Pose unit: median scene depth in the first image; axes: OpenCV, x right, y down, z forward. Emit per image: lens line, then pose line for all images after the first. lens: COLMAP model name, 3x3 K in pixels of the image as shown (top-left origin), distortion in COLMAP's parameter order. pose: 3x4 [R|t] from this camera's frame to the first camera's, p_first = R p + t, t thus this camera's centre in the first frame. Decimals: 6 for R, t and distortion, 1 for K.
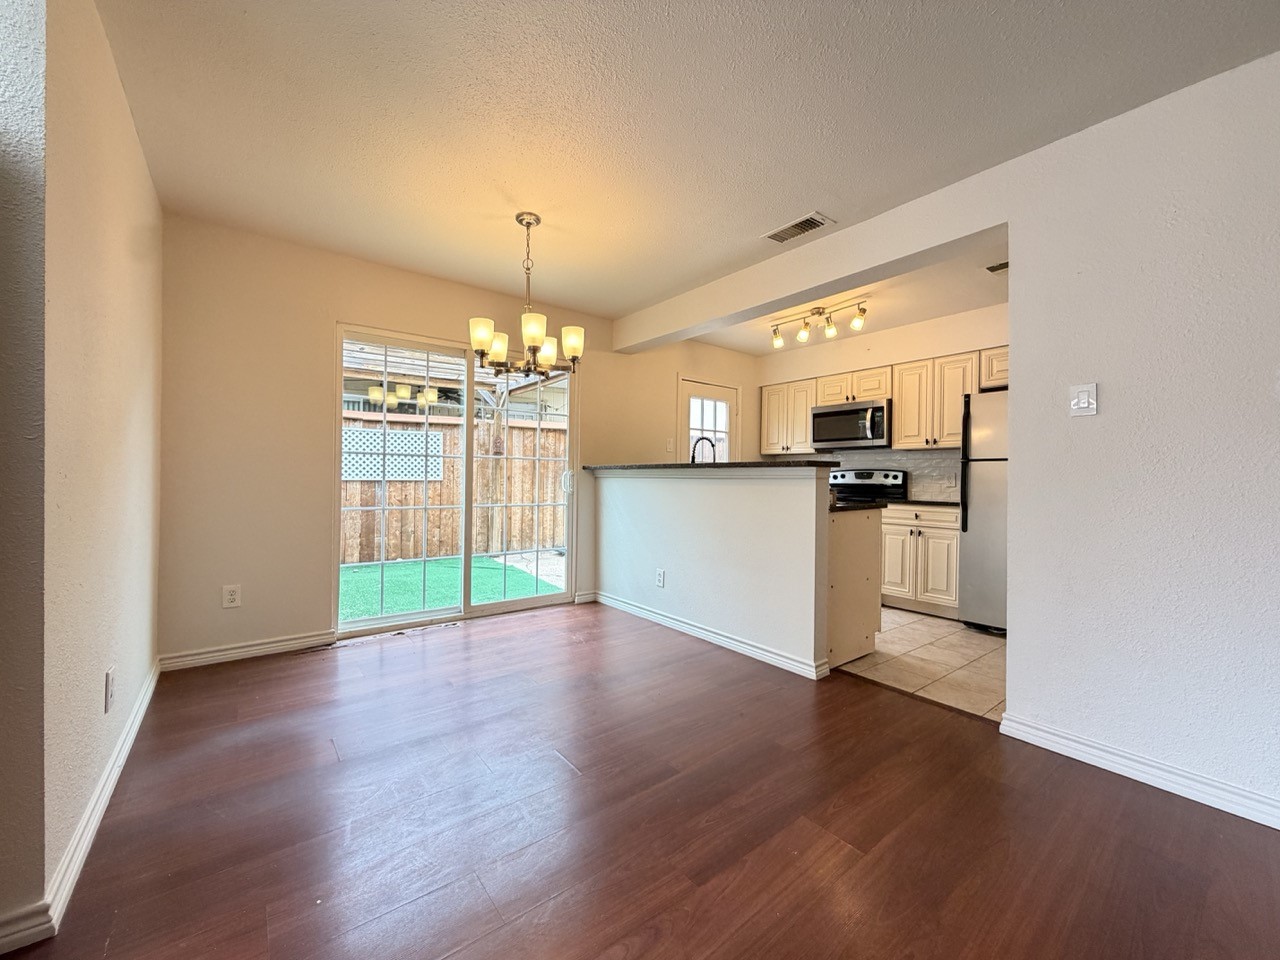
lens RADIAL K [[513.3, 0, 640.0], [0, 513.3, 480.0], [0, 0, 1]] dist [0.001256, 0.000243]
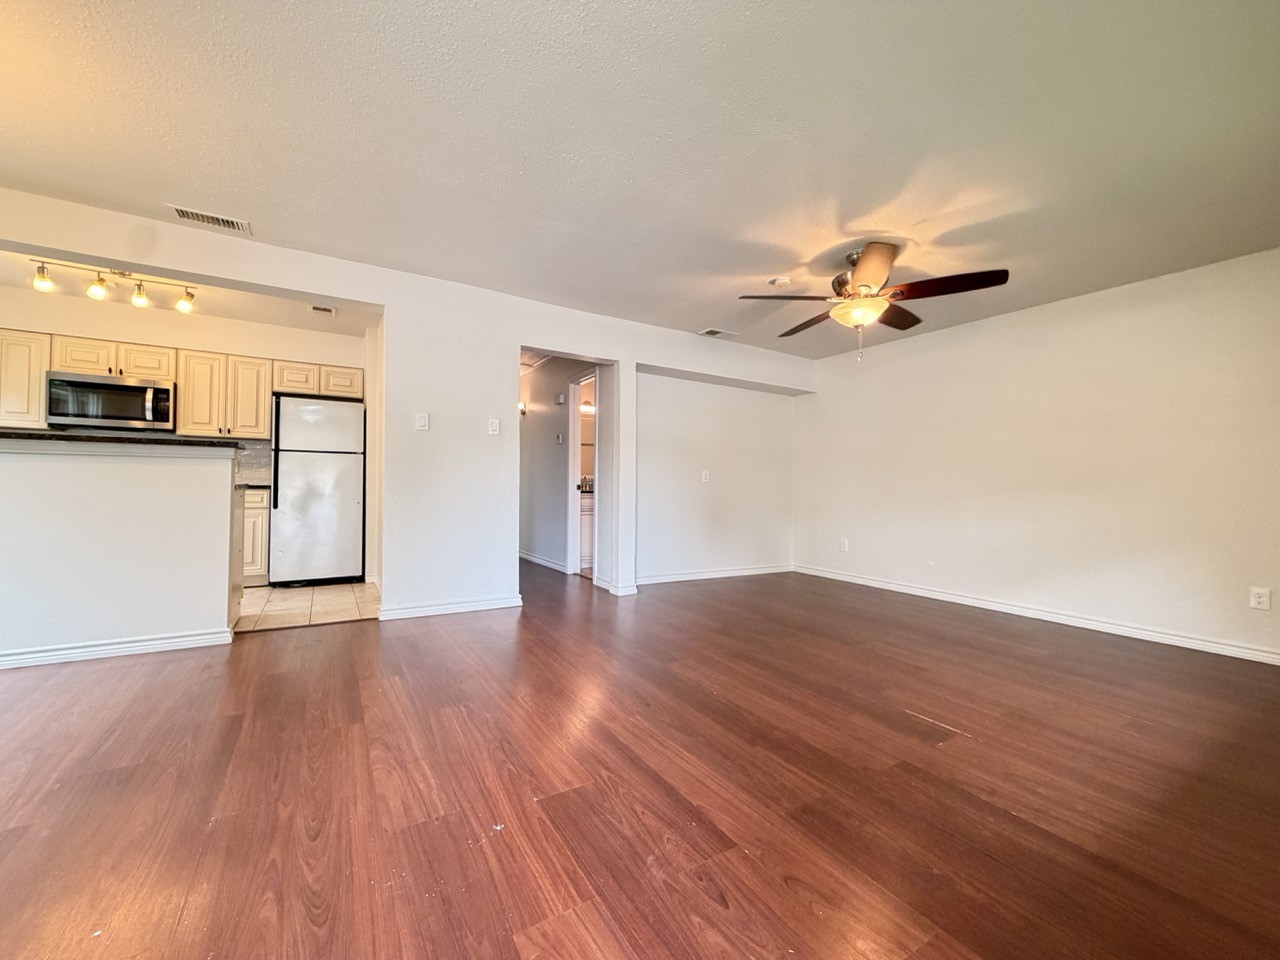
lens RADIAL K [[514.2, 0, 640.2], [0, 514.2, 479.2], [0, 0, 1]] dist [0.001425, 0.000274]
pose [[0.108934, 0.002847, 0.994045, -0.680748], [-0.008346, 0.999963, -0.001949, 0.036232], [-0.994014, -0.008084, 0.108954, 0.014082]]
